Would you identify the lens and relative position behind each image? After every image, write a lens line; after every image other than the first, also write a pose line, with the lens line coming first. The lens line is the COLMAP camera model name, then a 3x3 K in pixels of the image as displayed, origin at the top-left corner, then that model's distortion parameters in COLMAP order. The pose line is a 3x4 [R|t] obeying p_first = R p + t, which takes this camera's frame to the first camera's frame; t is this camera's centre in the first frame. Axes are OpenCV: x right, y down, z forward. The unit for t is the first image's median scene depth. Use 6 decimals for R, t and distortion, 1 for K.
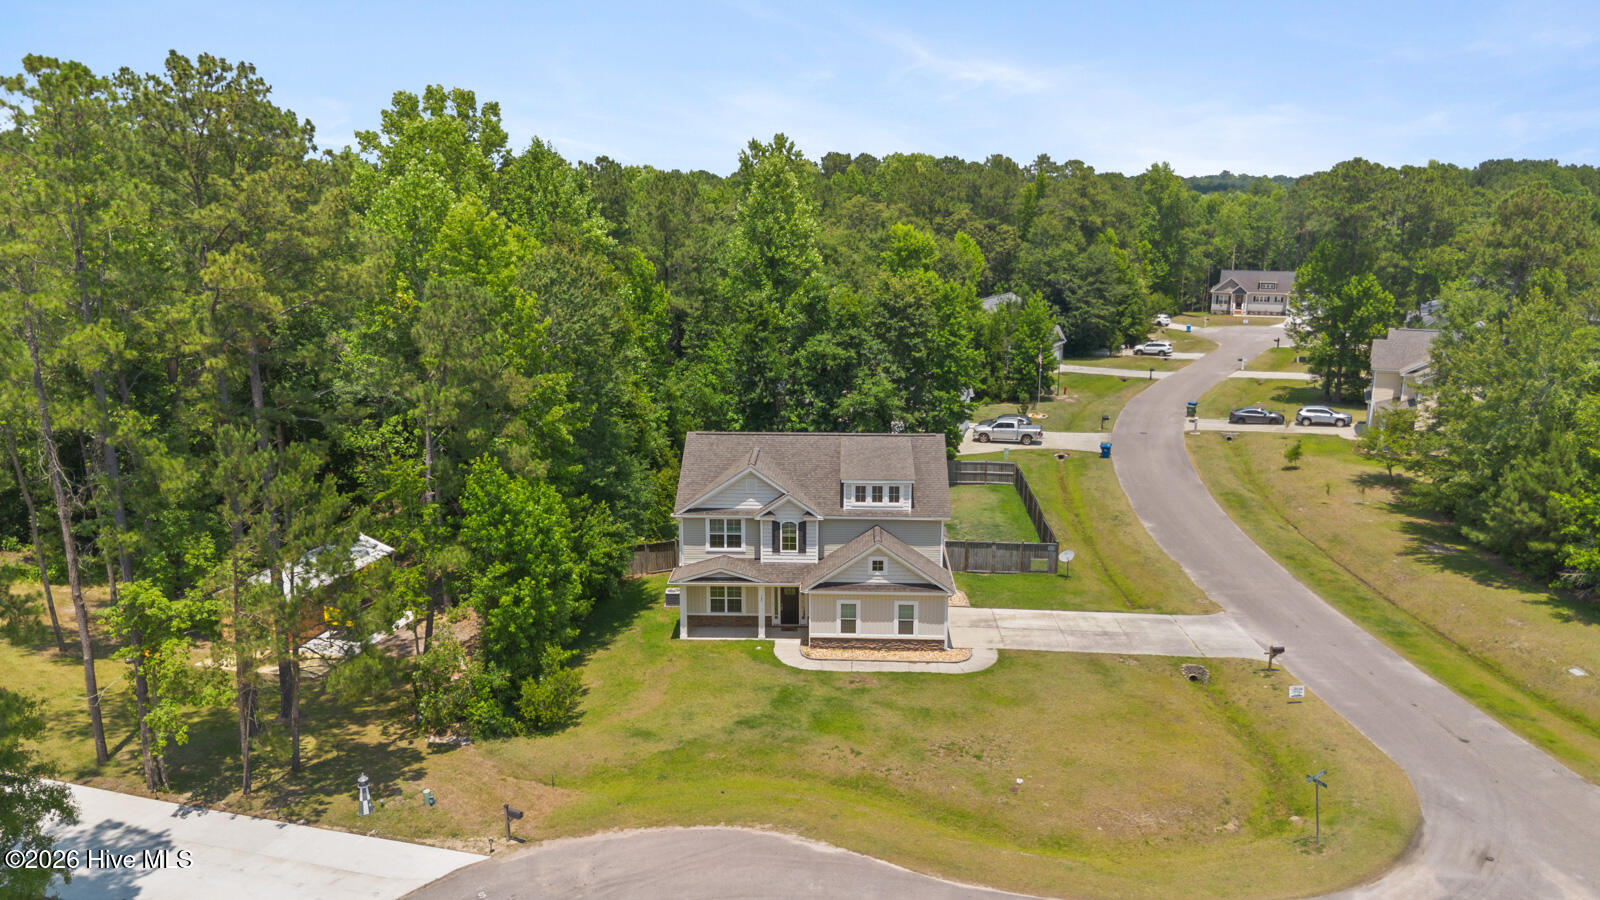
lens RADIAL K [[1147.5, 0, 803.3], [0, 1147.5, 447.3], [0, 0, 1]] dist [0.075088, -0.072236]
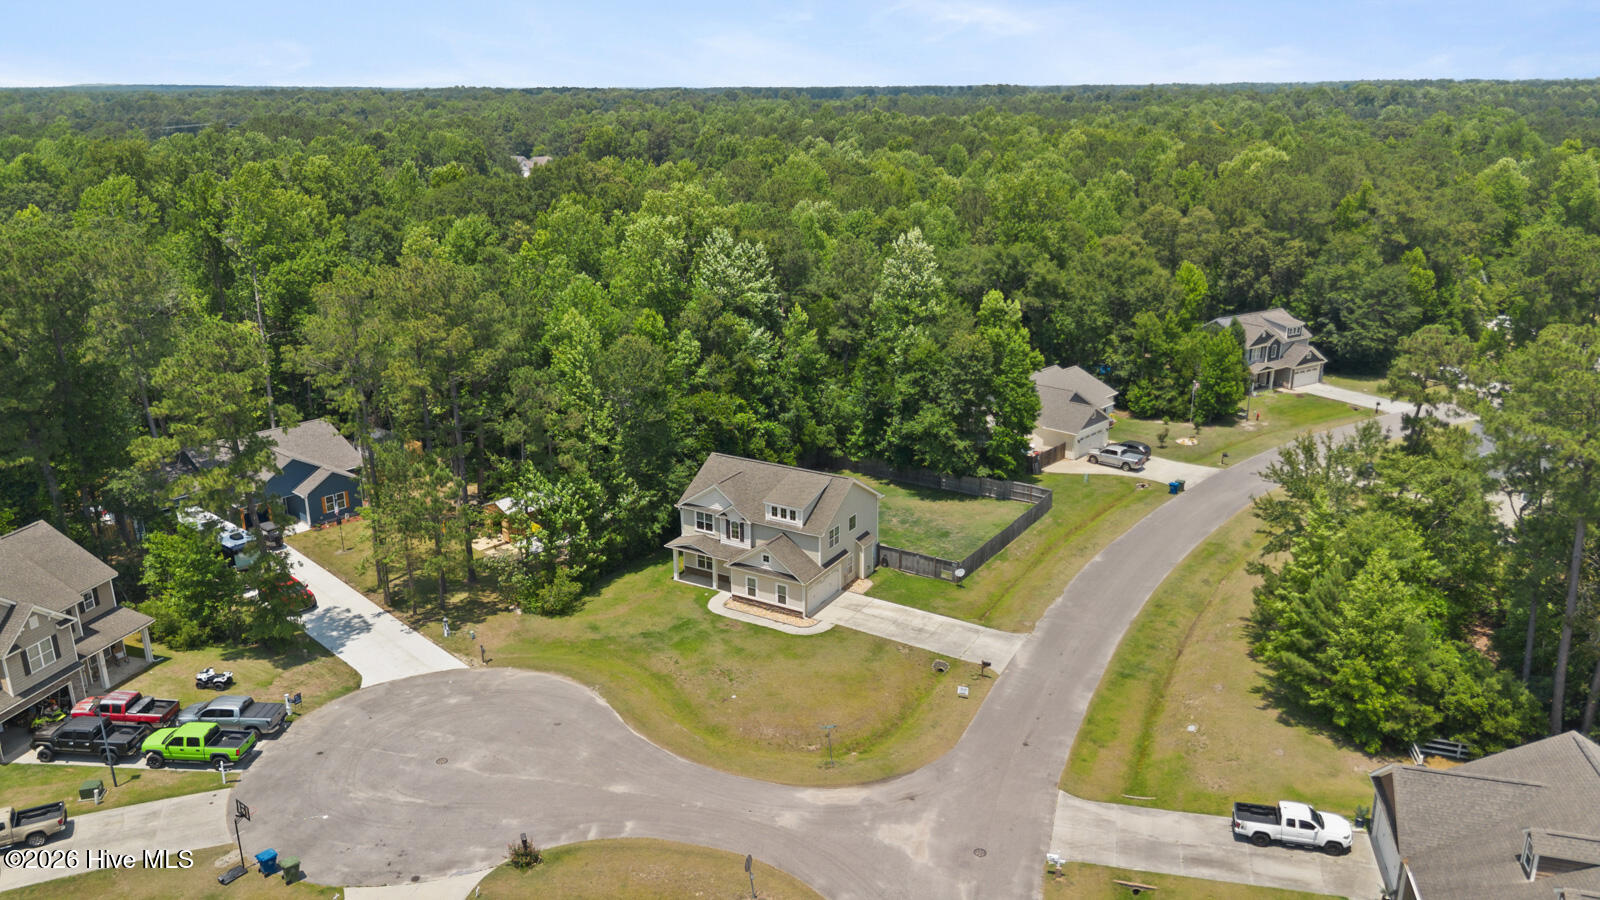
lens RADIAL K [[1147.5, 0, 803.3], [0, 1147.5, 447.3], [0, 0, 1]] dist [0.075088, -0.072236]
pose [[0.880104, 0.136929, -0.454607, 0.807952], [-0.096978, 0.989168, 0.110195, -0.229731], [0.464771, -0.052896, 0.883849, -0.380993]]
